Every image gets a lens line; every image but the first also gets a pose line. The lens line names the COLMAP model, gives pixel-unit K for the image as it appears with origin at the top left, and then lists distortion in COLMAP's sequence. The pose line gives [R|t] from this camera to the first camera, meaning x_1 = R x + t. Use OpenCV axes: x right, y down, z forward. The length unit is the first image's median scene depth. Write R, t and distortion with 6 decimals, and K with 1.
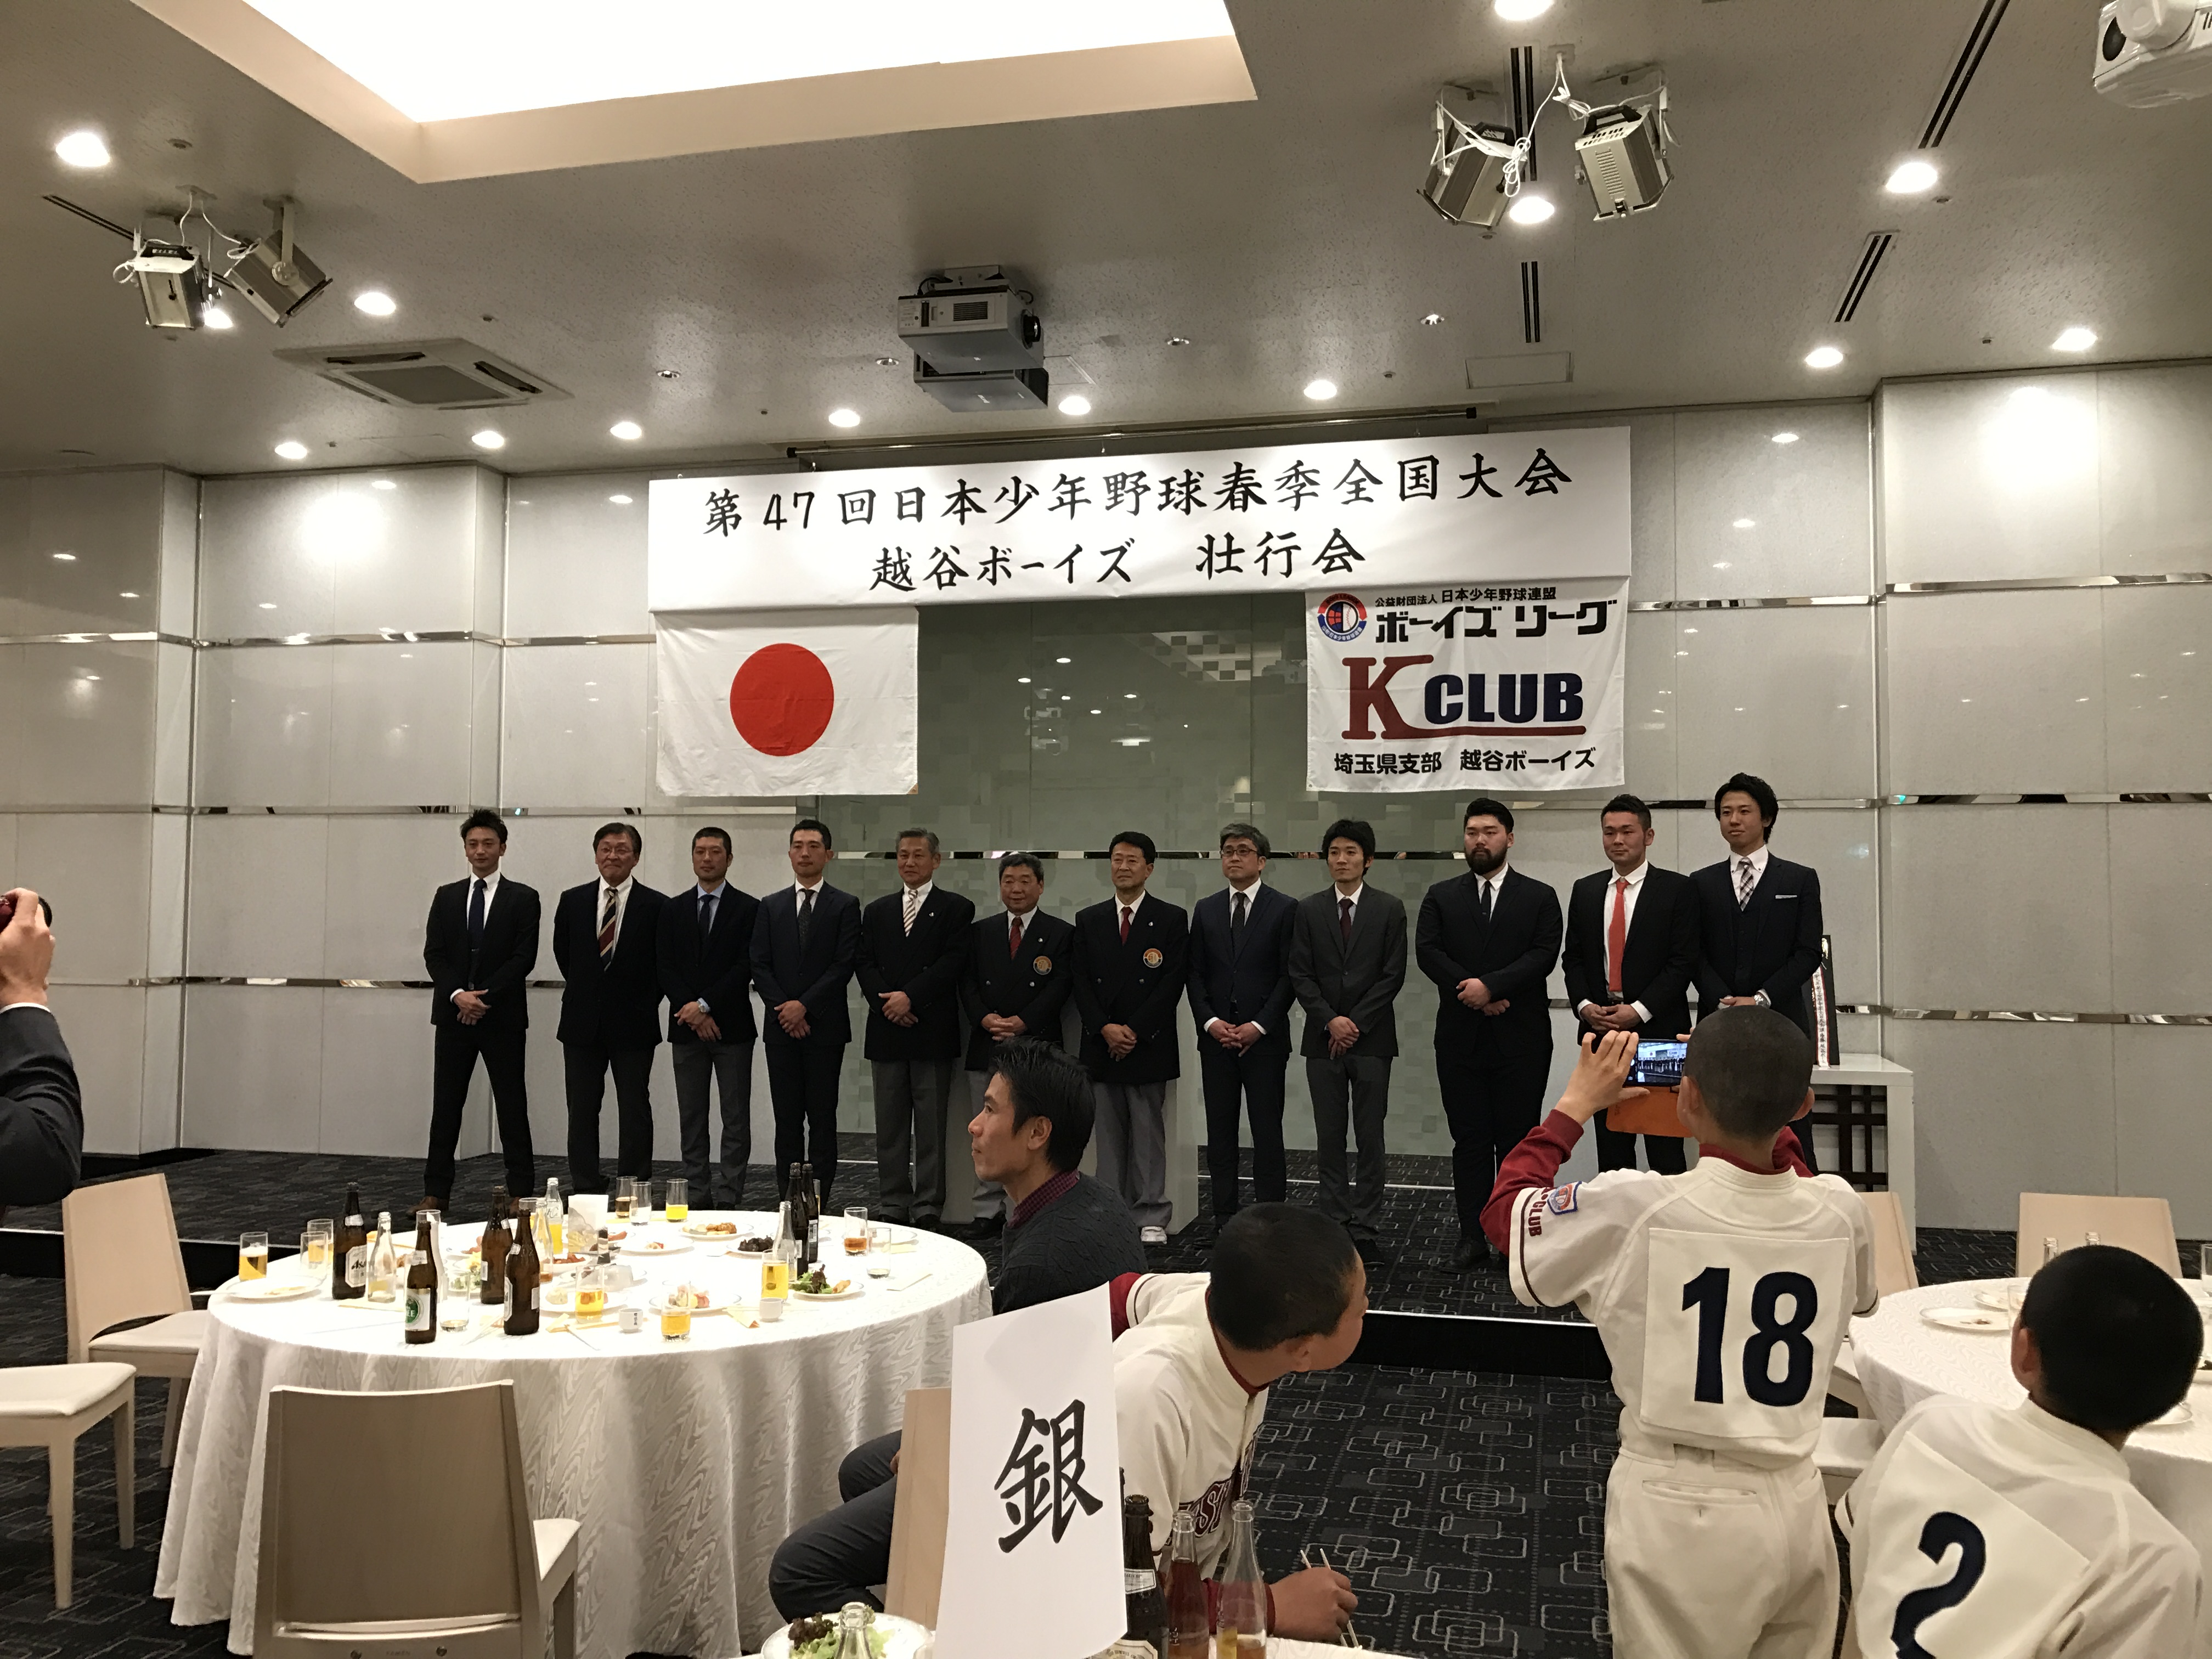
lens RADIAL K [[1807.9, 0, 1107.5], [0, 1807.9, 822.9], [0, 0, 1]] dist [0.042579, -0.007928]
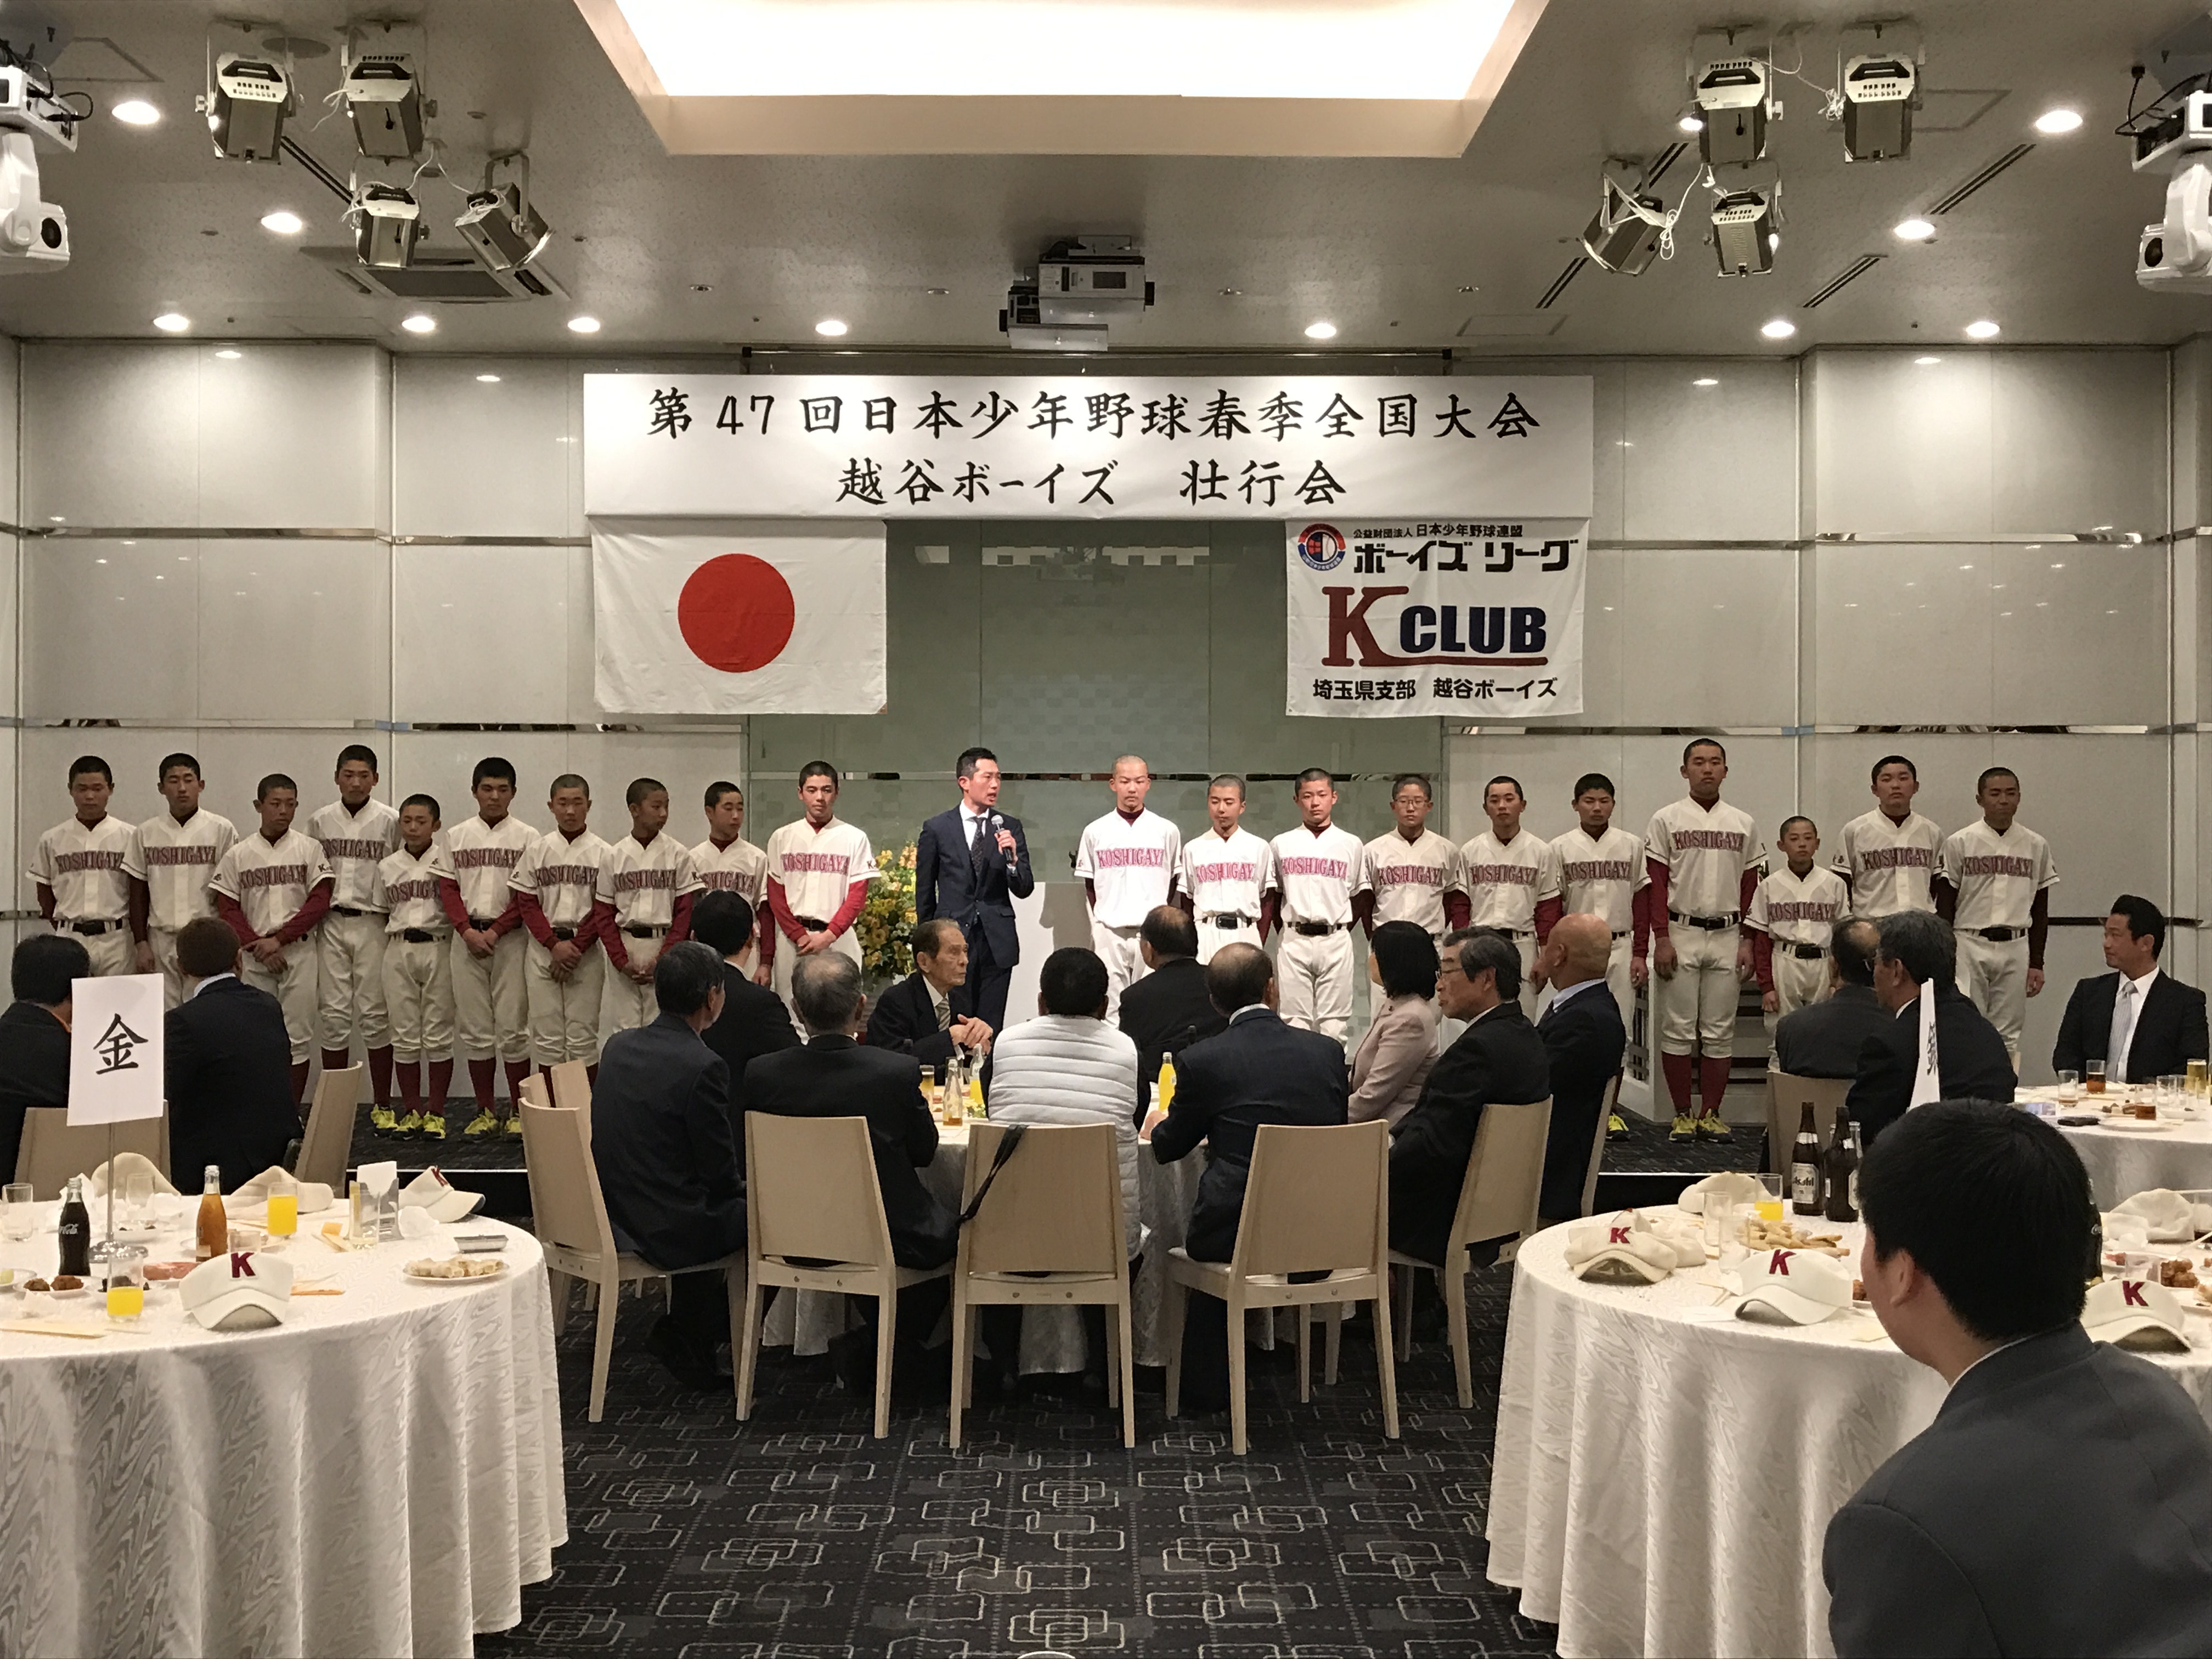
lens RADIAL K [[2510.4, 0, 1104.6], [0, 2510.4, 820.3], [0, 0, 1]] dist [0.104007, 0.000000]
pose [[0.970232, -0.000583, 0.242178, -0.335805], [-0.007718, 0.999415, 0.033325, -0.004944], [-0.242056, -0.034202, 0.969659, -0.361967]]
